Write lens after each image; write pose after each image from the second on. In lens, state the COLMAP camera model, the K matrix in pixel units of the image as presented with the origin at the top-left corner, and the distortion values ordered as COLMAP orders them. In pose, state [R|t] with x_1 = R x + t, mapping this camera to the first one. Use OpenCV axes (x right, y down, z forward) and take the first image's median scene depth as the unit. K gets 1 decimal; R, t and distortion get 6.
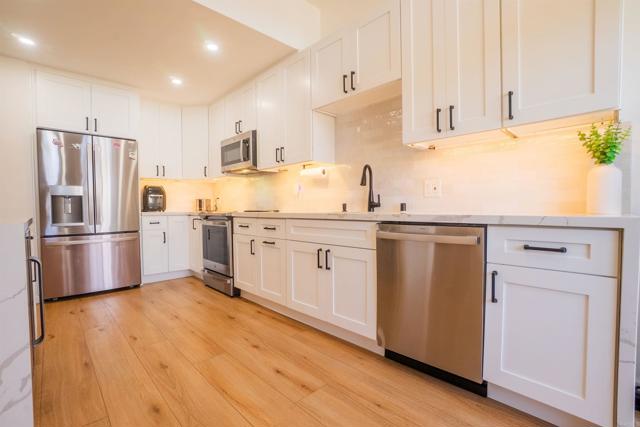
lens RADIAL K [[292.6, 0, 320.0], [0, 292.6, 213.5], [0, 0, 1]] dist [-0.035598, 0.000545]
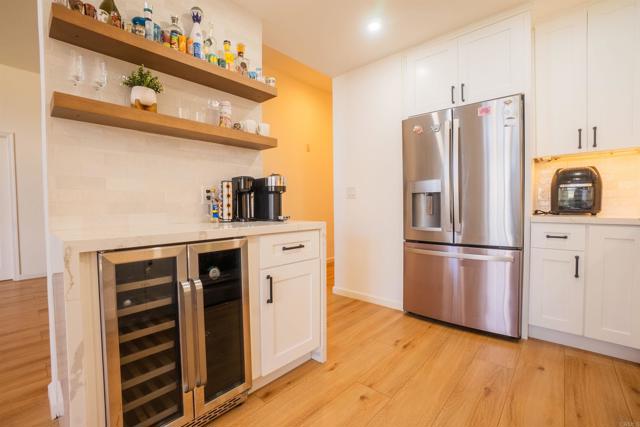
lens RADIAL K [[281.7, 0, 317.6], [0, 281.7, 213.3], [0, 0, 1]] dist [-0.065736, 0.023840]
pose [[0.065680, 0.035286, -0.997217, -0.127016], [-0.012030, 0.999330, 0.034569, -0.029973], [0.997768, 0.009726, 0.066061, 0.672515]]
